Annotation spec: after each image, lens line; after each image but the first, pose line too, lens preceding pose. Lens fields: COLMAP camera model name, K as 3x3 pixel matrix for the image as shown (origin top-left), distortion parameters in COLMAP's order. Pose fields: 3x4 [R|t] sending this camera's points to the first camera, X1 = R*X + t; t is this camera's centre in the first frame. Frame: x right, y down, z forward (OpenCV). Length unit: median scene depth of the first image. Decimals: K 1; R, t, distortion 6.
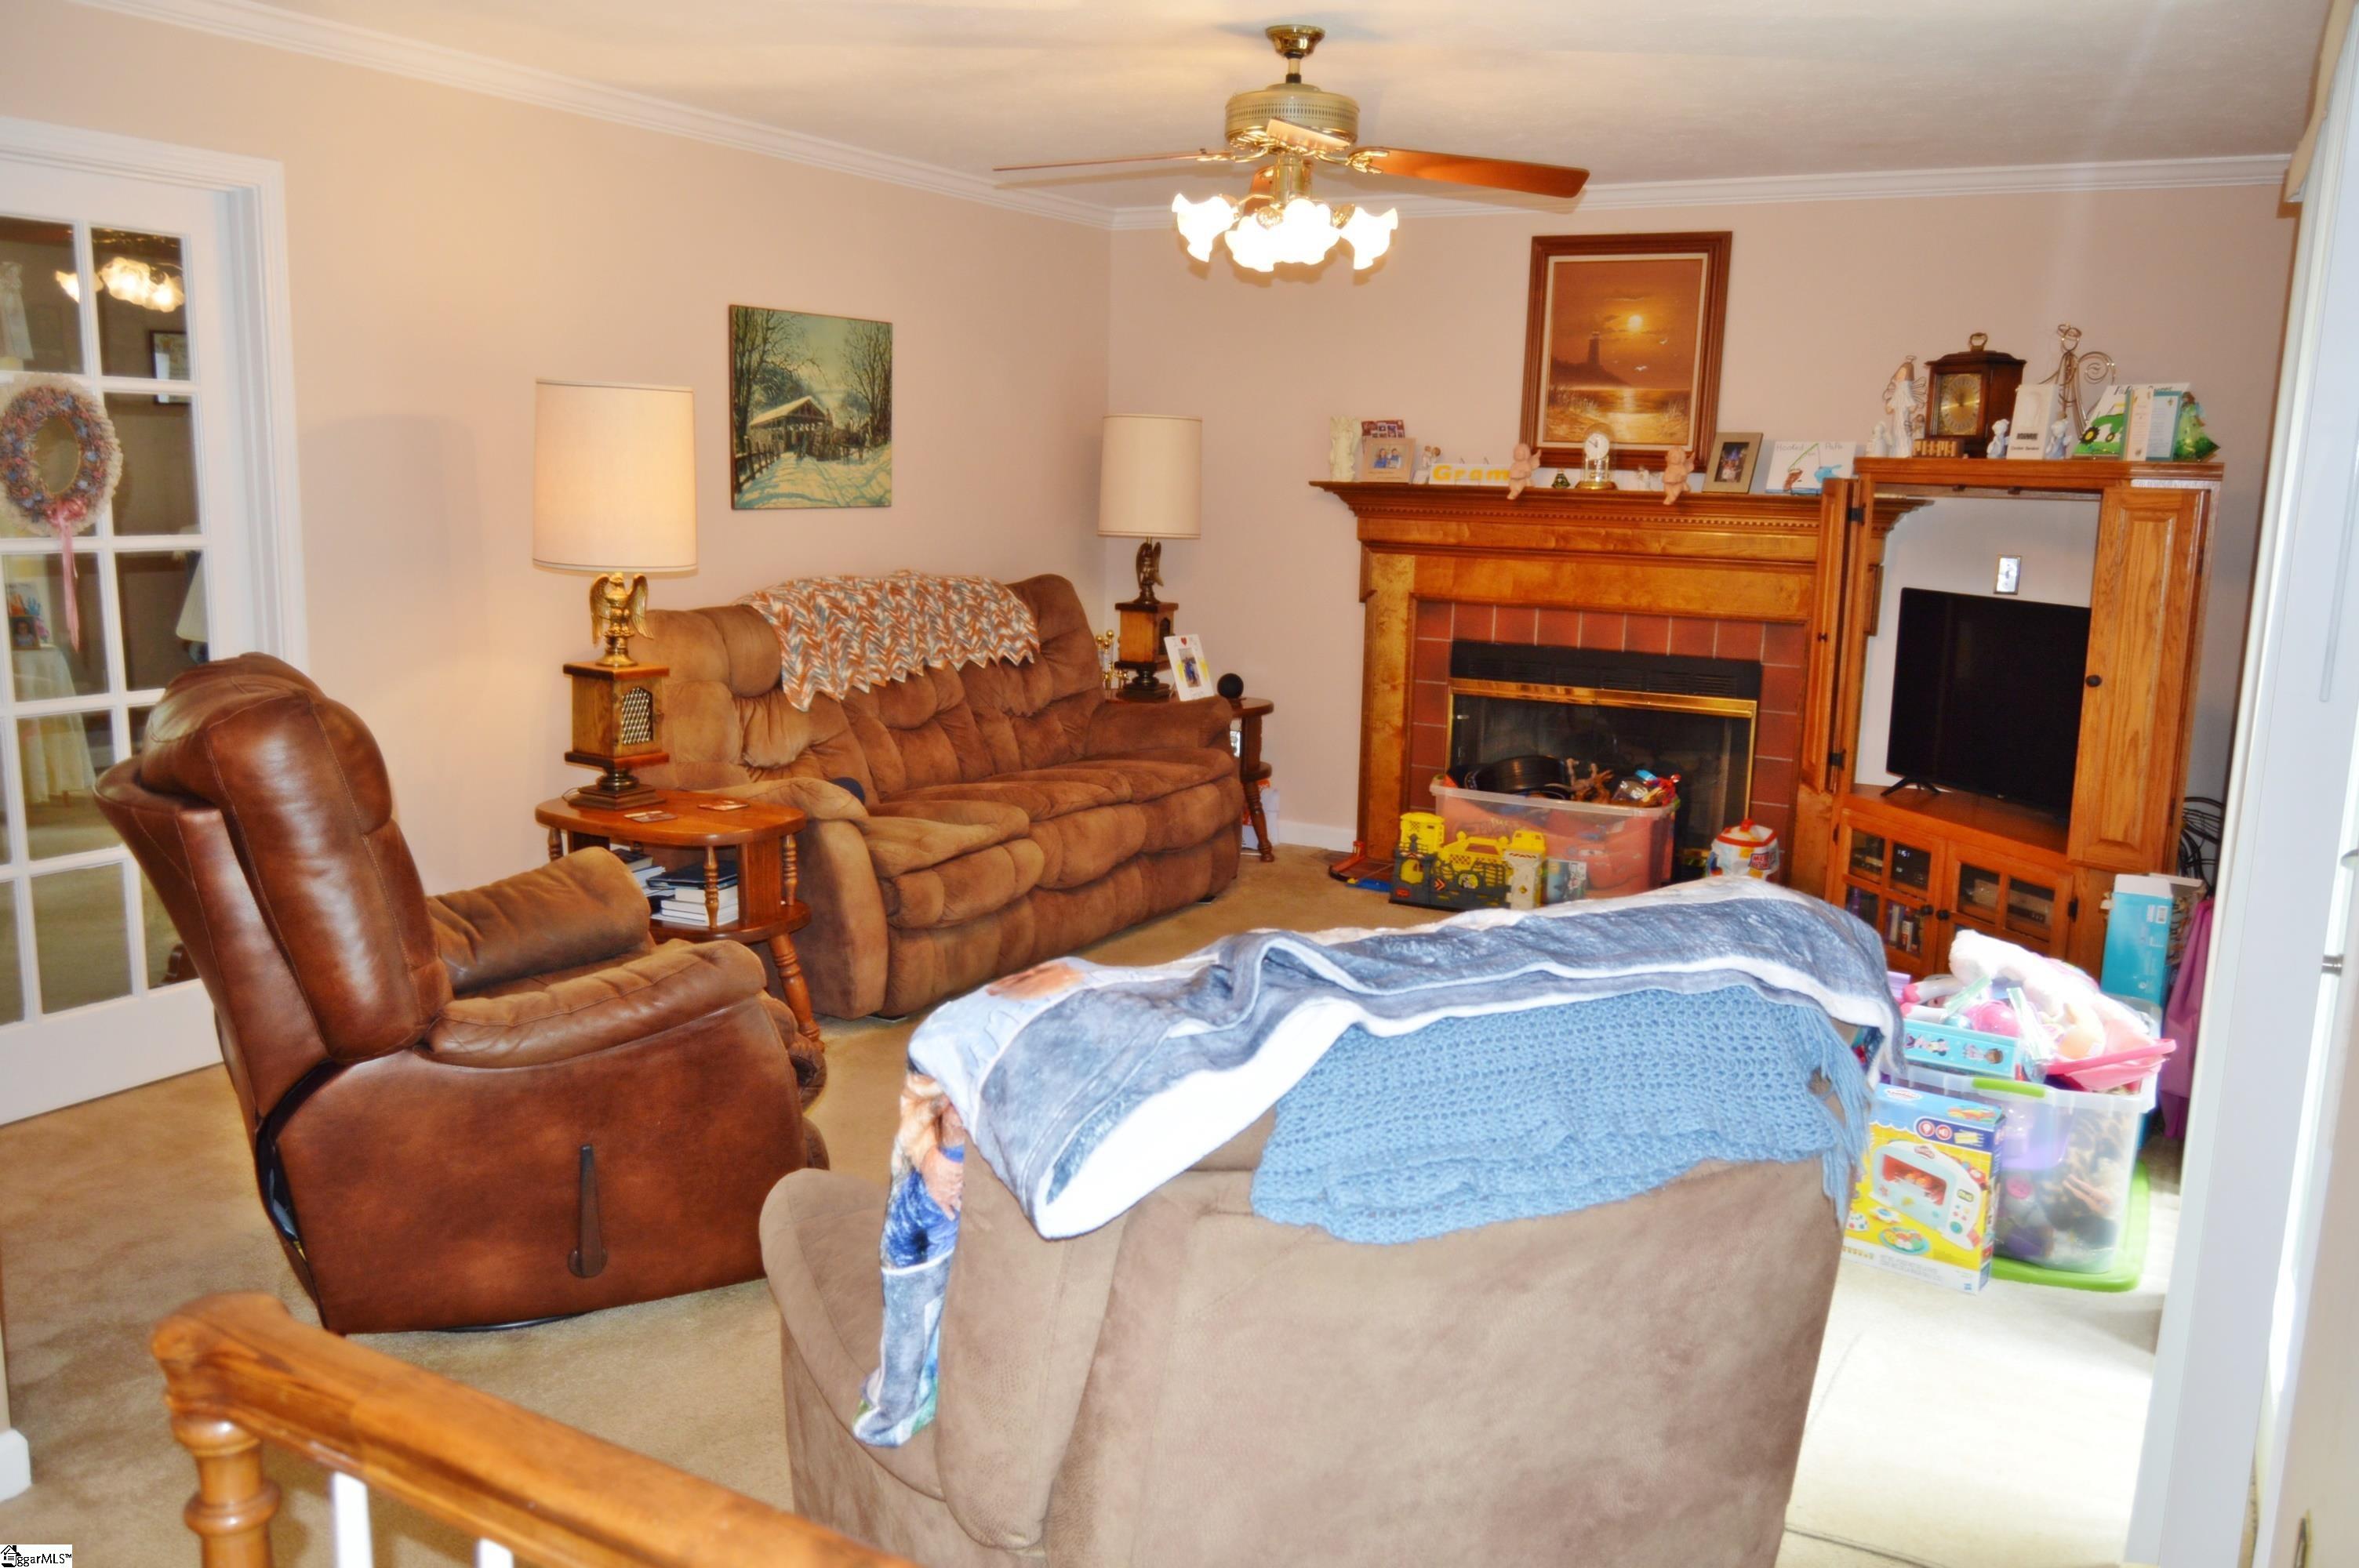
lens RADIAL K [[1853.2, 0, 1175.7], [0, 1853.2, 778.1], [0, 0, 1]] dist [-0.013861, 0.009398]
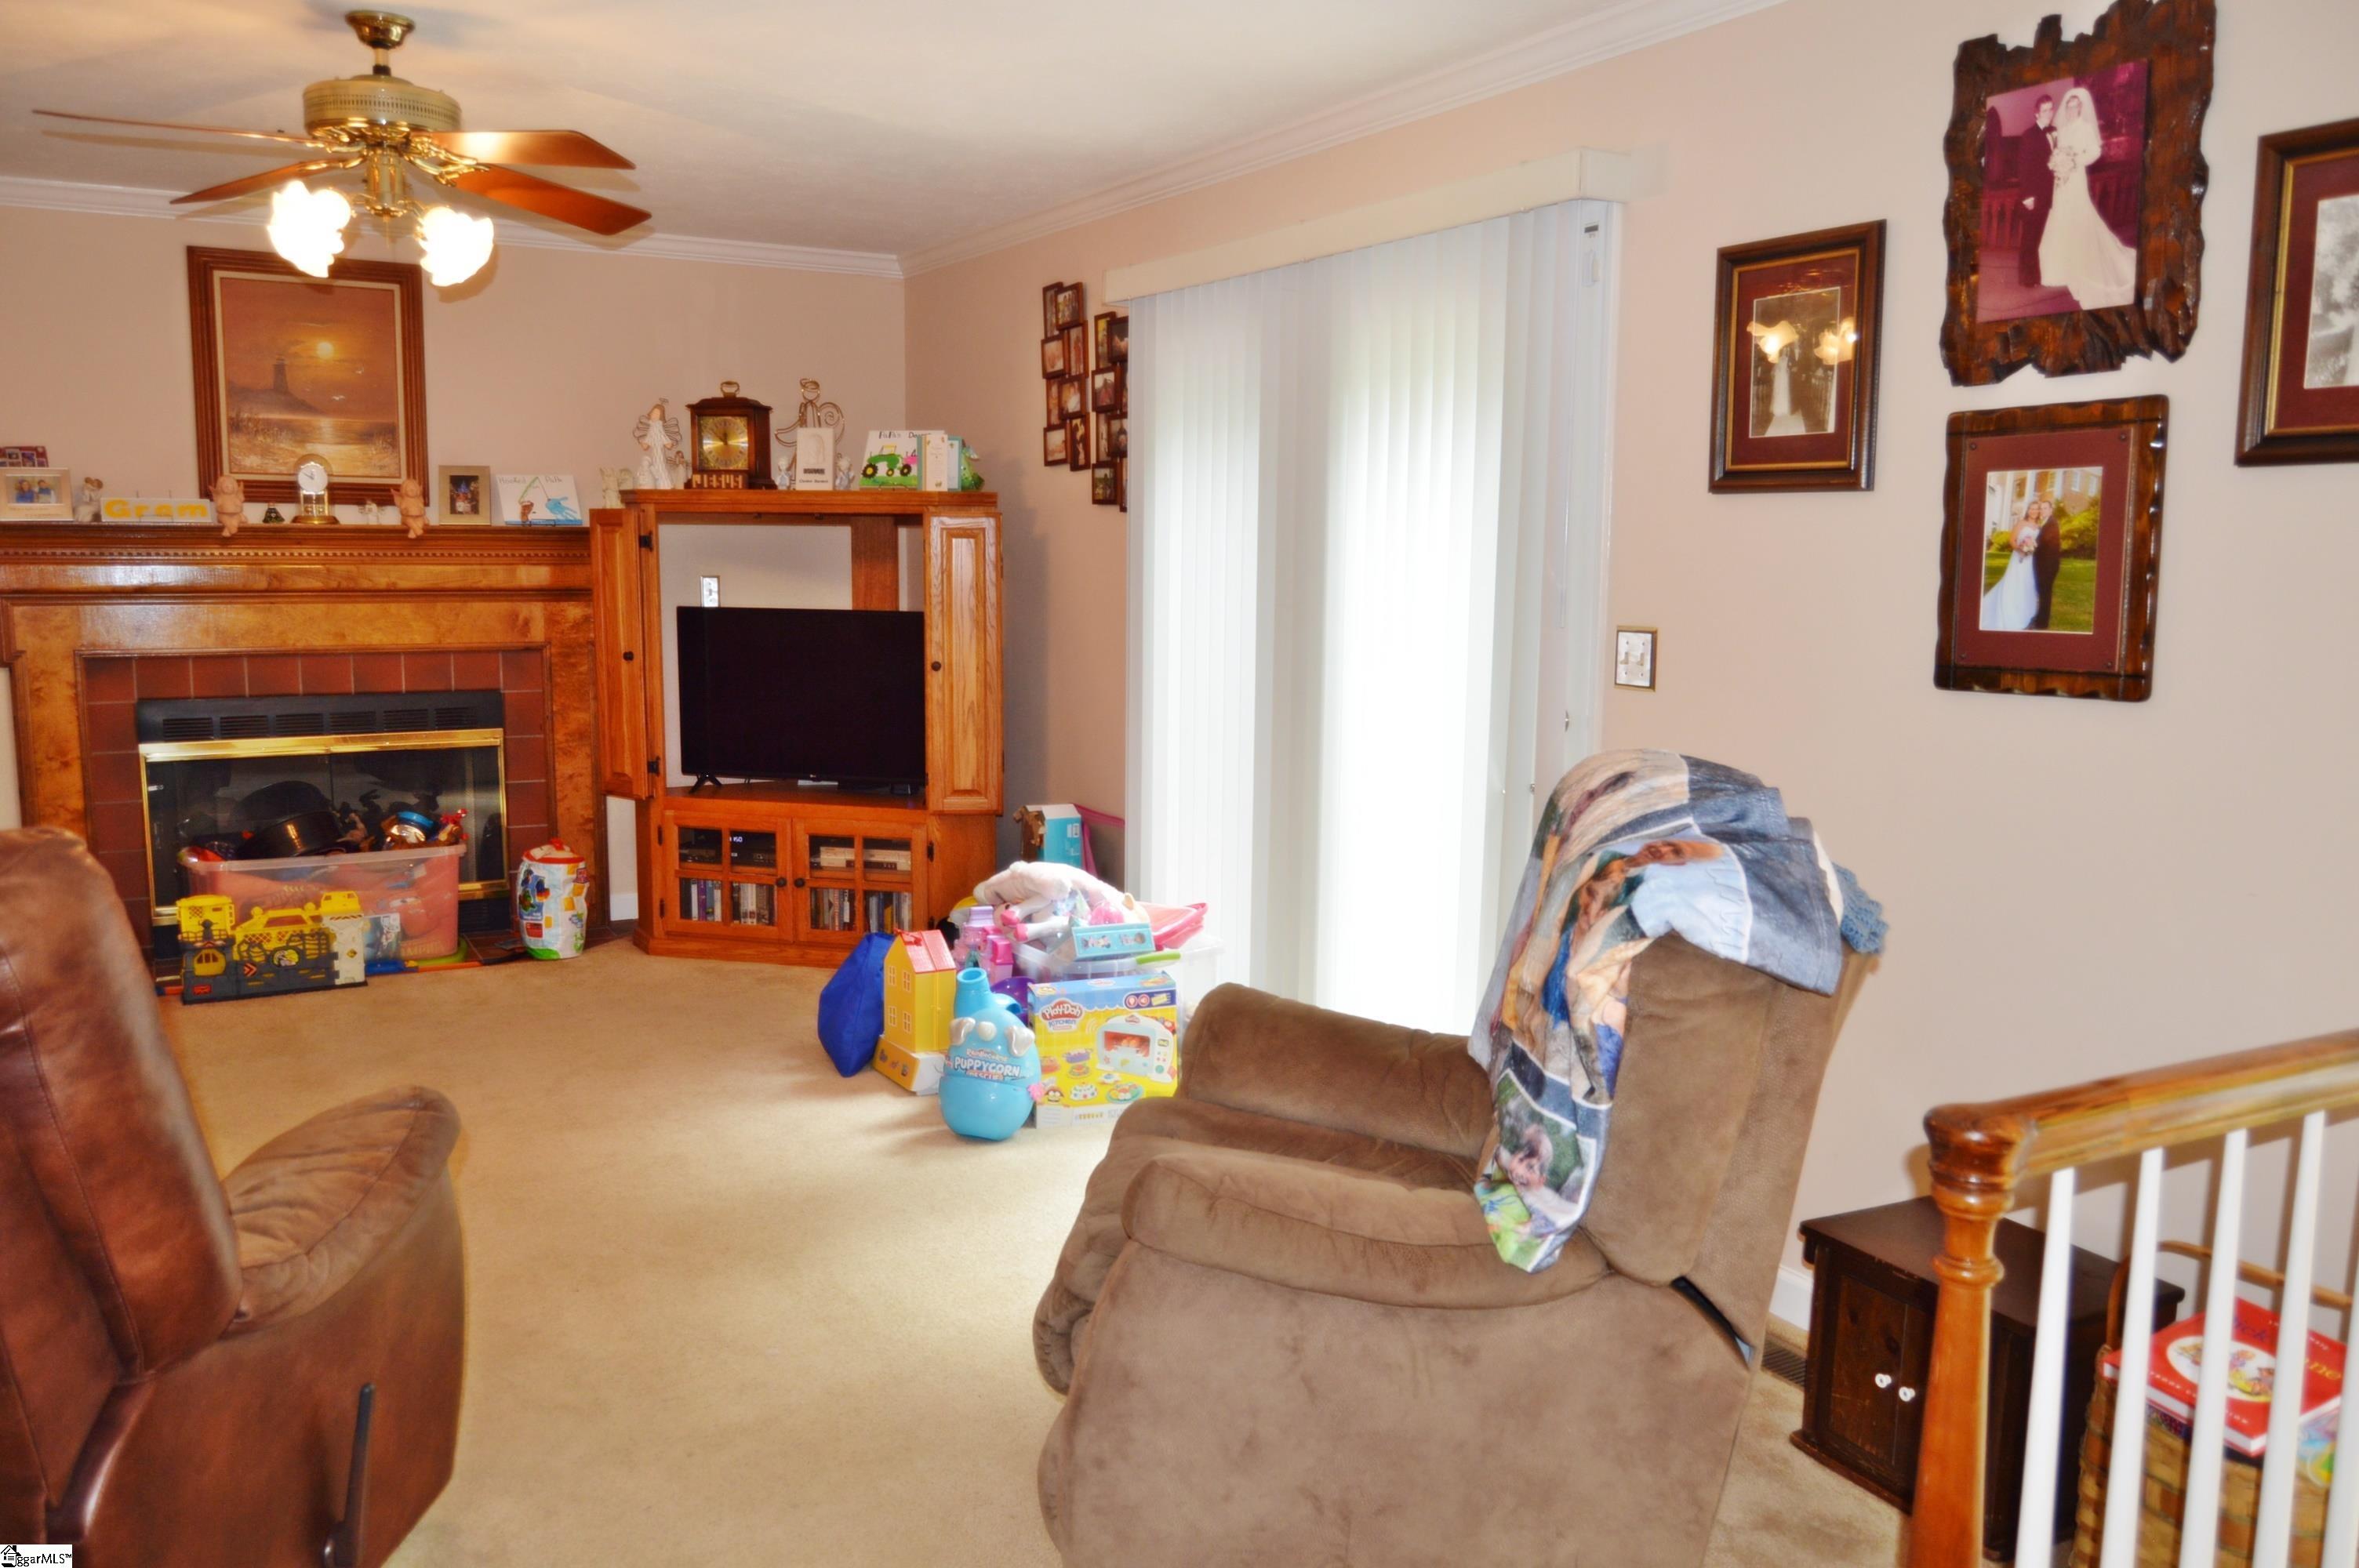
lens RADIAL K [[1853.2, 0, 1176.8], [0, 1853.2, 789.4], [0, 0, 1]] dist [-0.013861, 0.009398]
pose [[0.525143, -0.132844, 0.840582, -0.364962], [0.146281, 0.987130, 0.064617, -0.020589], [-0.838348, 0.089028, 0.537817, 0.146318]]
